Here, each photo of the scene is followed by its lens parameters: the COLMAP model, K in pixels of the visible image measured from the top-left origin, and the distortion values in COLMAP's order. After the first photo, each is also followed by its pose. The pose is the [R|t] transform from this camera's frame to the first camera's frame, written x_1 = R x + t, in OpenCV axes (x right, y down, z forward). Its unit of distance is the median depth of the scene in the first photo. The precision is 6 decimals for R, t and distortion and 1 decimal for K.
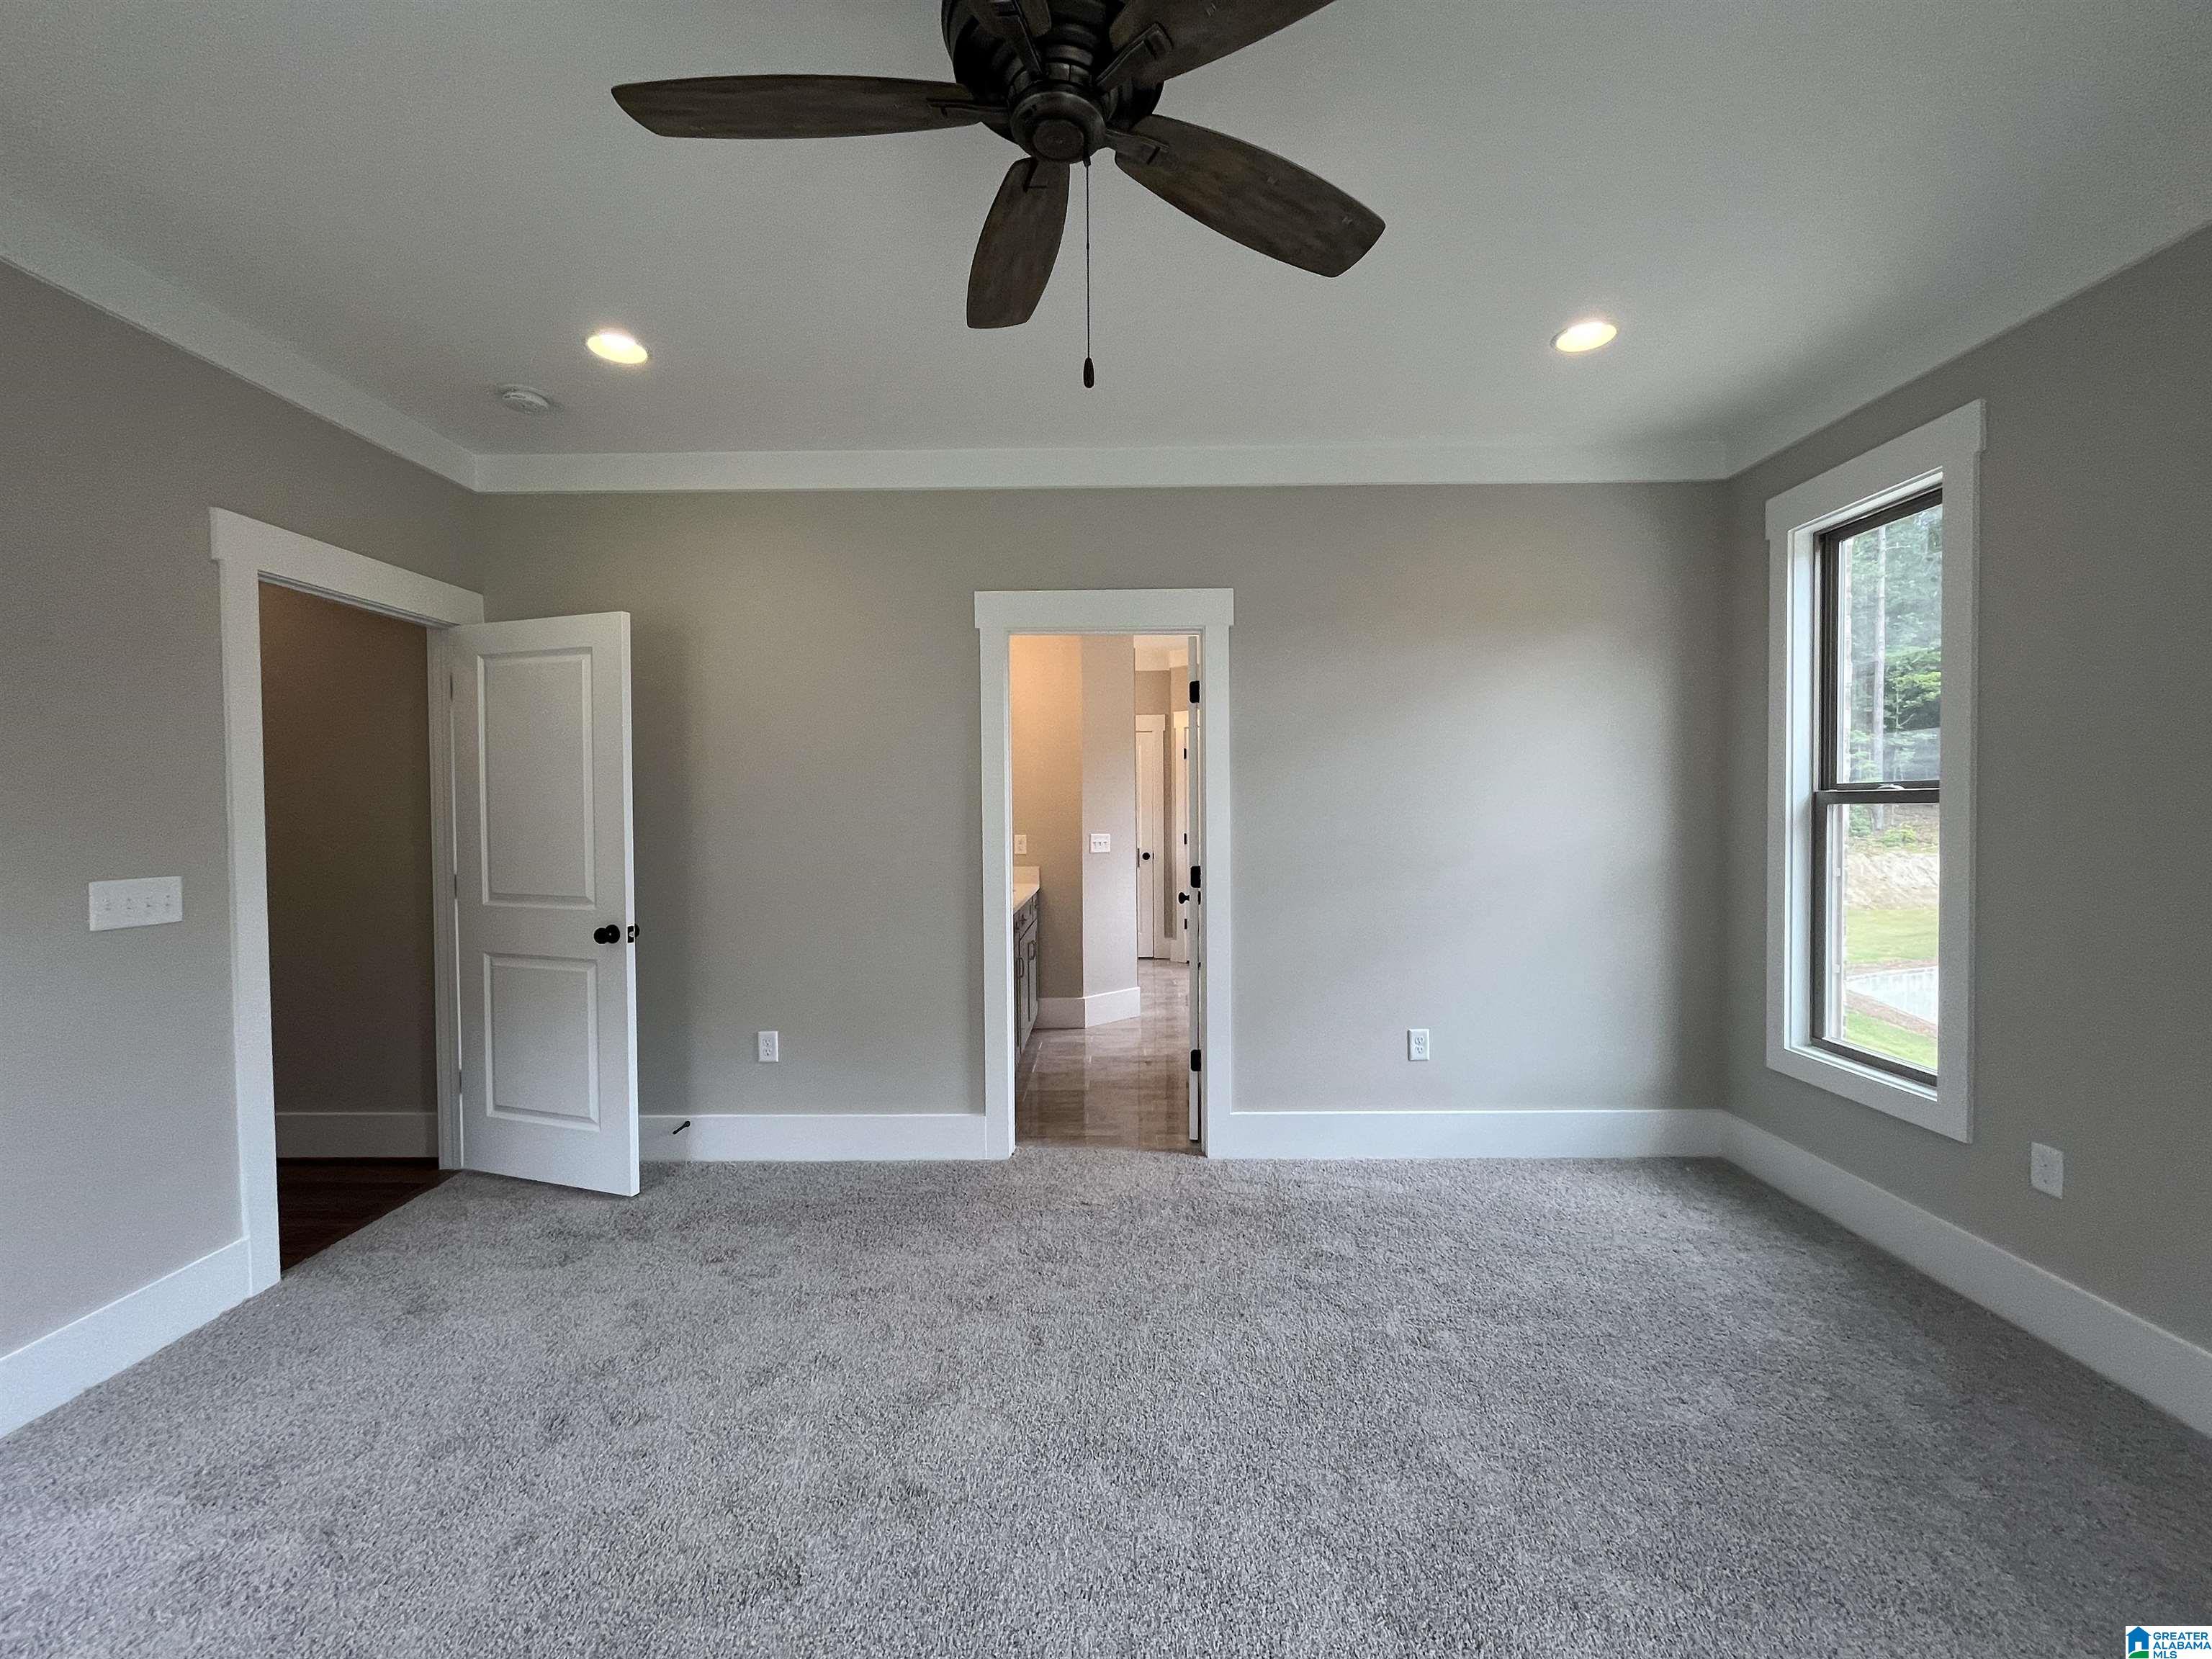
lens RADIAL K [[887.2, 0, 1106.0], [0, 887.2, 829.5], [0, 0, 1]] dist [0.000392, 0.000105]
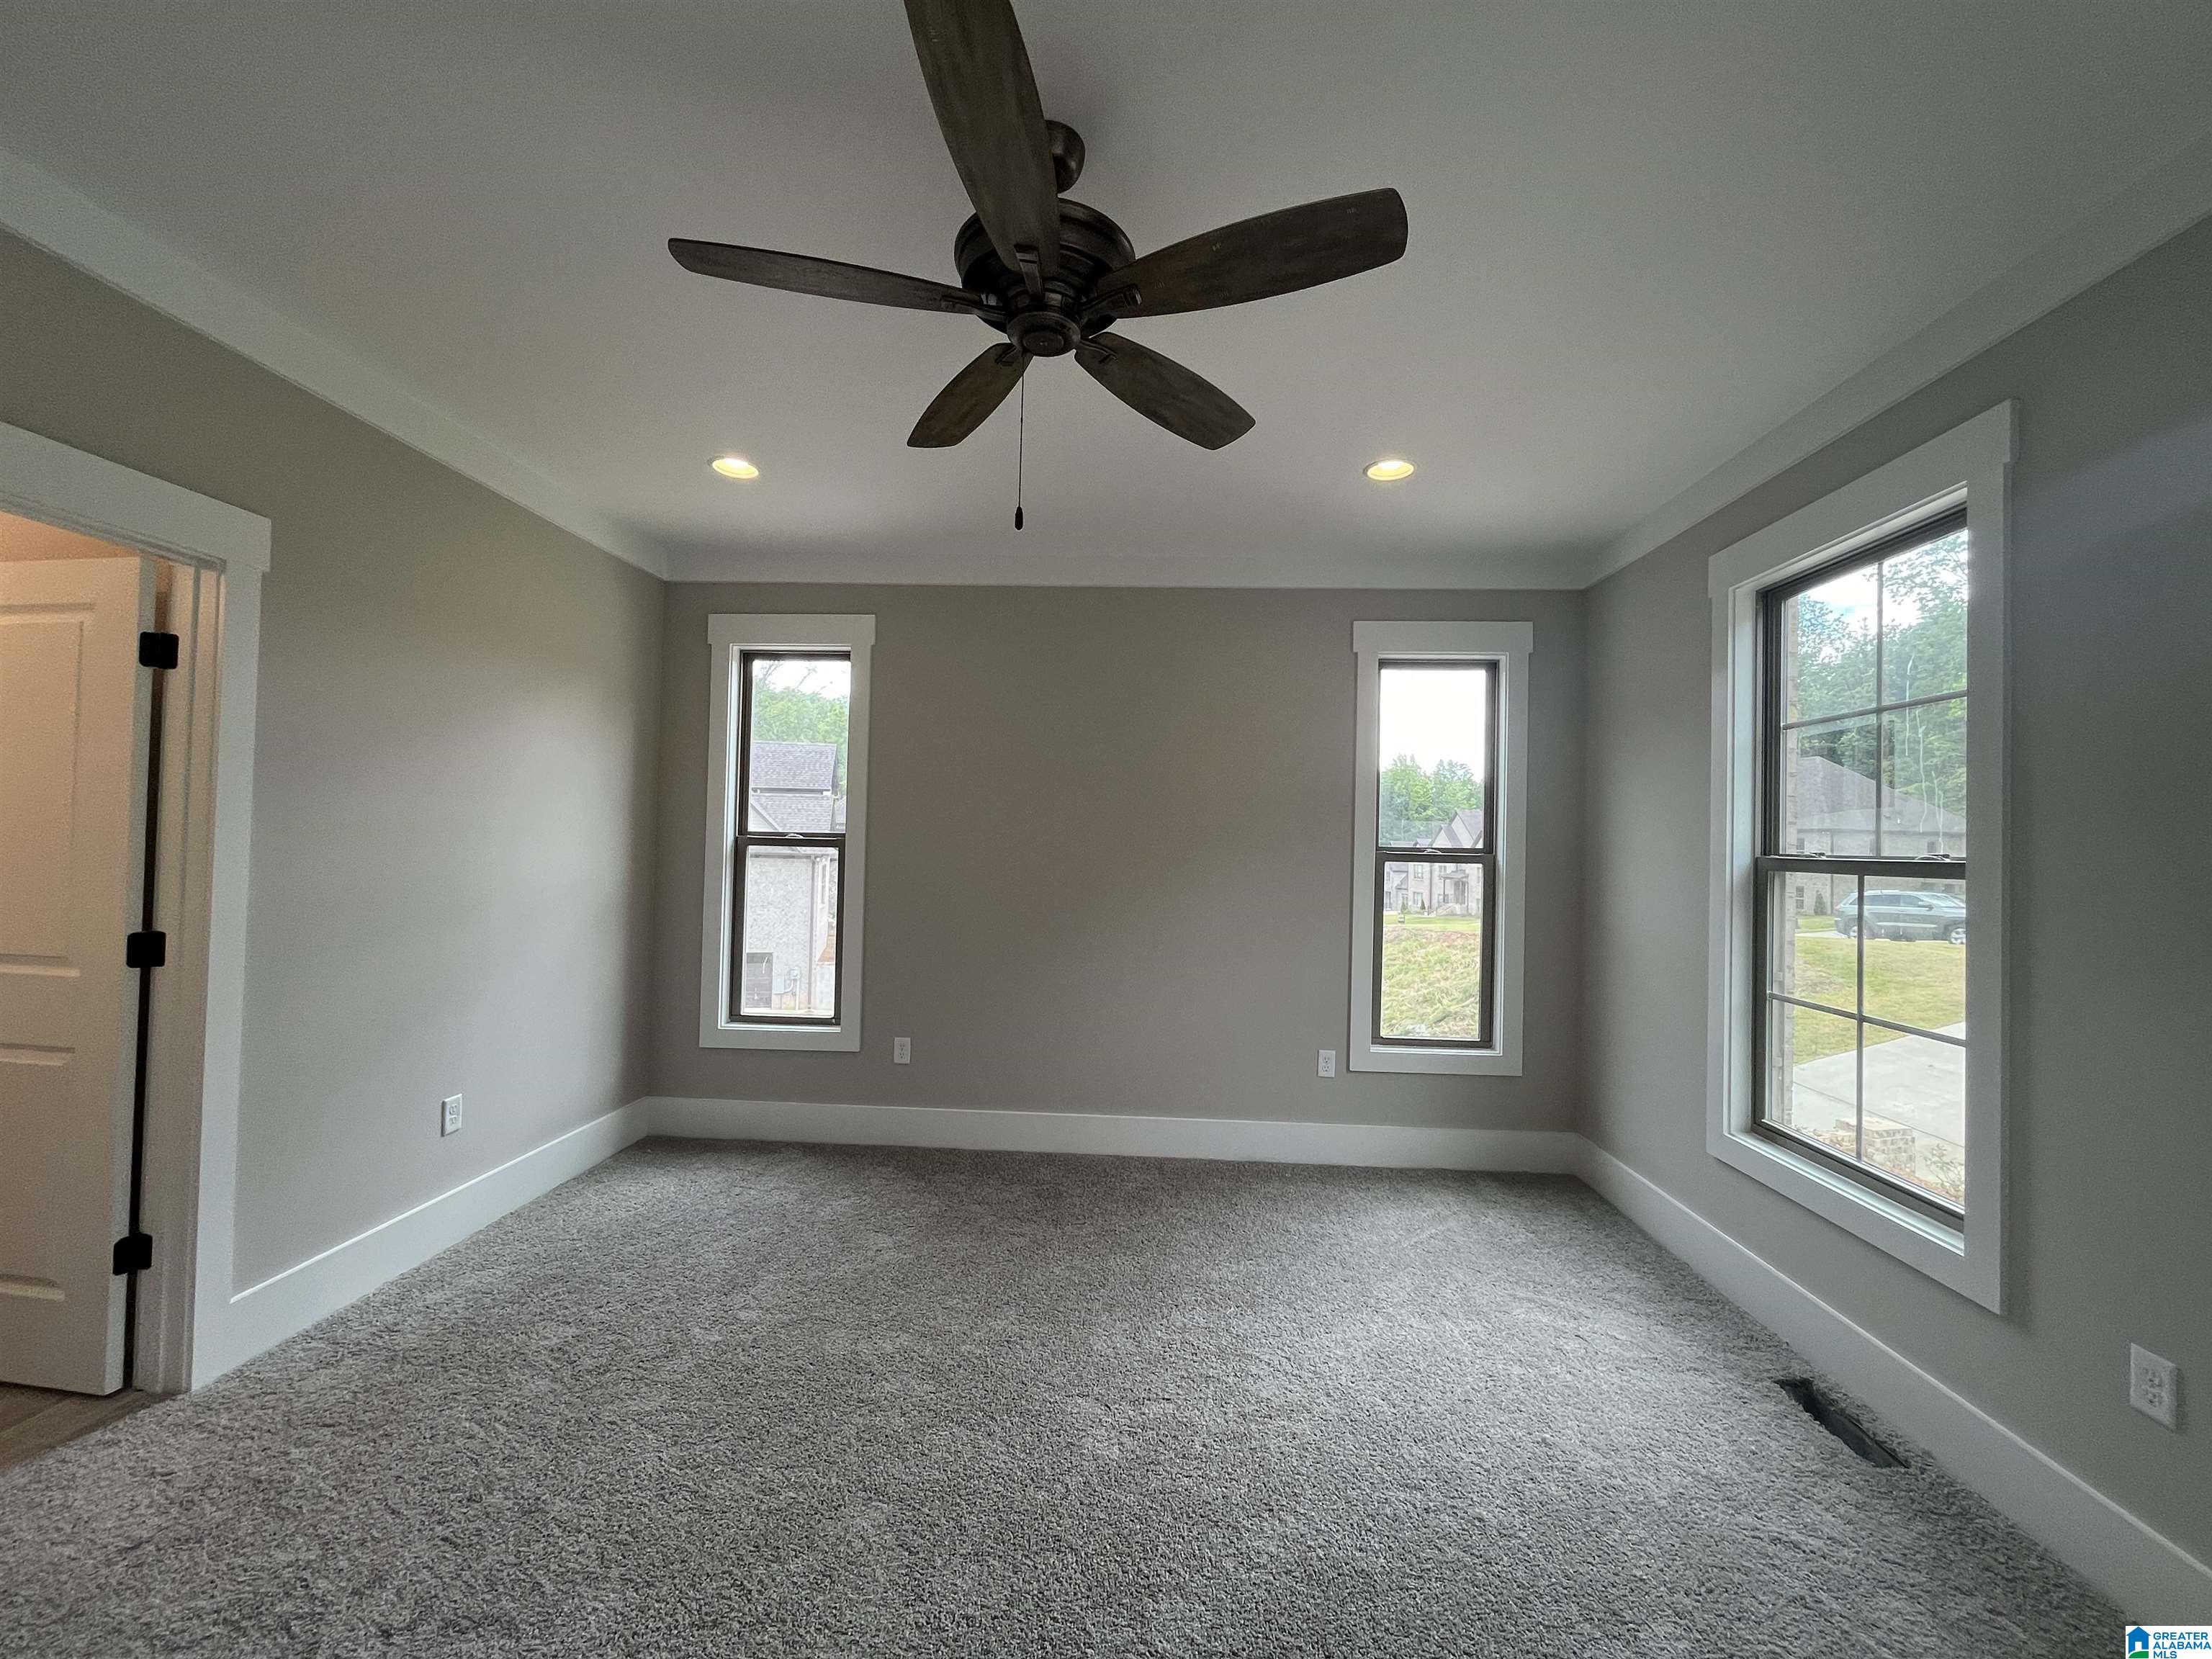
lens RADIAL K [[887.2, 0, 1106.0], [0, 887.2, 829.5], [0, 0, 1]] dist [0.000392, 0.000105]
pose [[0.057934, 0.028862, 0.997903, -0.537006], [-0.001549, 0.999583, -0.028821, -0.014463], [-0.998319, 0.000124, 0.057954, 0.340580]]
